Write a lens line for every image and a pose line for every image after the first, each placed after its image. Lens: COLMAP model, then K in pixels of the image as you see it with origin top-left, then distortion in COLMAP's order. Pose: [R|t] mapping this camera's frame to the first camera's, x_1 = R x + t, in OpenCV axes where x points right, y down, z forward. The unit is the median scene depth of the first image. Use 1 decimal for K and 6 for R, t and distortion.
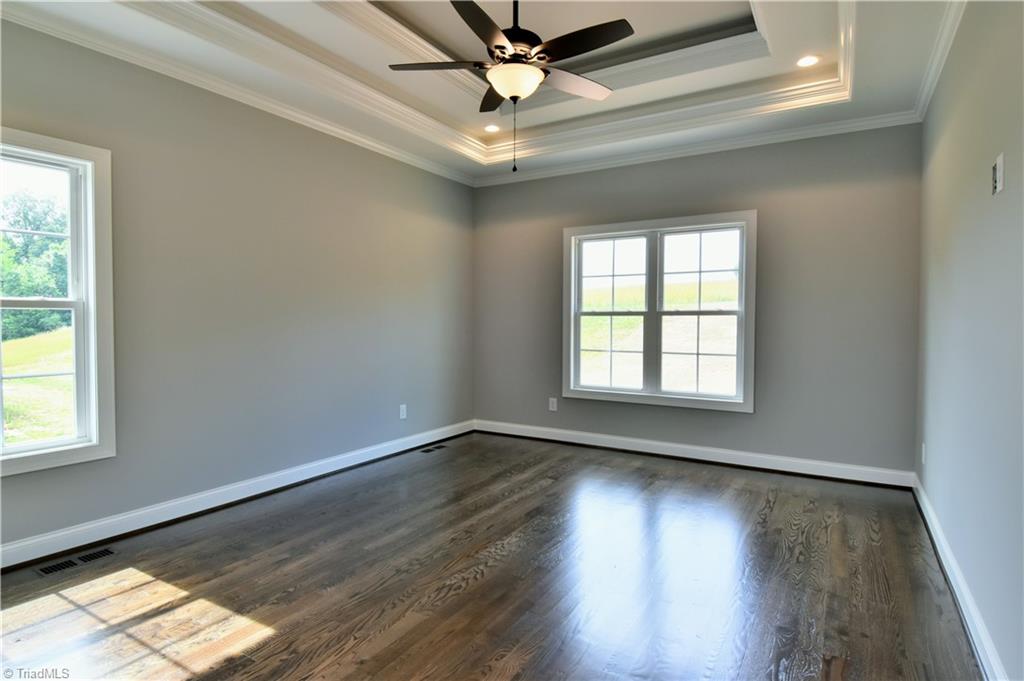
lens RADIAL K [[510.1, 0, 528.2], [0, 510.1, 339.7], [0, 0, 1]] dist [0.012971, -0.000301]
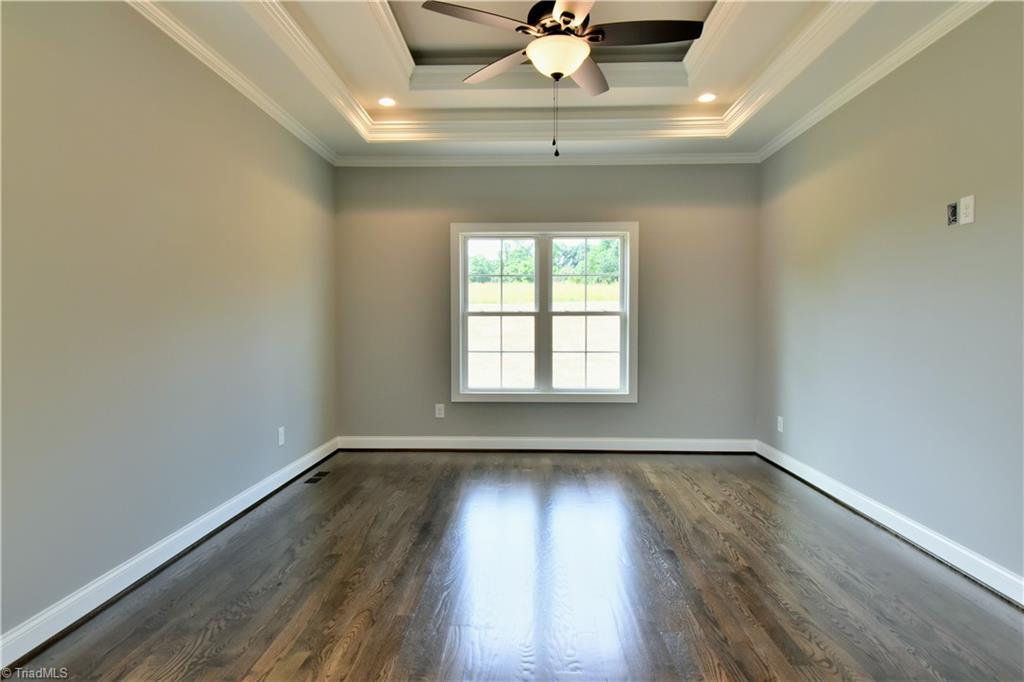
lens RADIAL K [[505.4, 0, 512.0], [0, 505.4, 341.0], [0, 0, 1]] dist [0.016815, -0.000256]
pose [[0.888814, -0.021517, 0.457763, -0.278956], [0.021124, 0.999759, 0.005977, -0.004301], [-0.457781, 0.004357, 0.889054, 0.127048]]
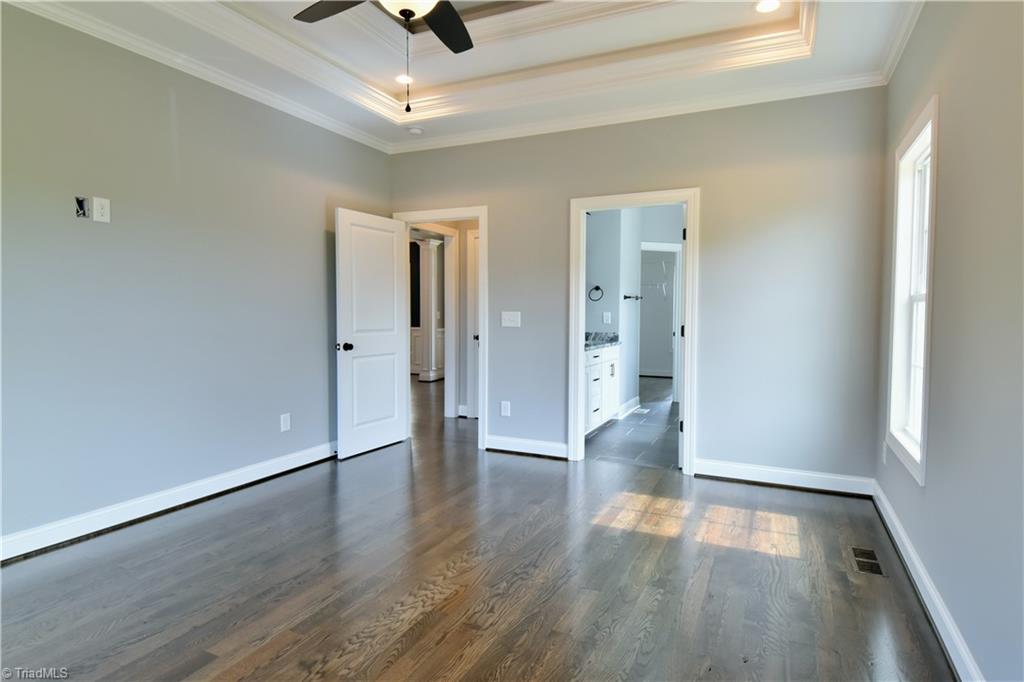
lens RADIAL K [[565.1, 0, 510.7], [0, 565.1, 336.4], [0, 0, 1]] dist [0.052963, -0.059308]
pose [[-0.998627, -0.005381, -0.052114, -0.073885], [-0.009542, 0.996755, 0.079933, -0.035581], [0.051514, 0.080321, -0.995437, 1.013388]]
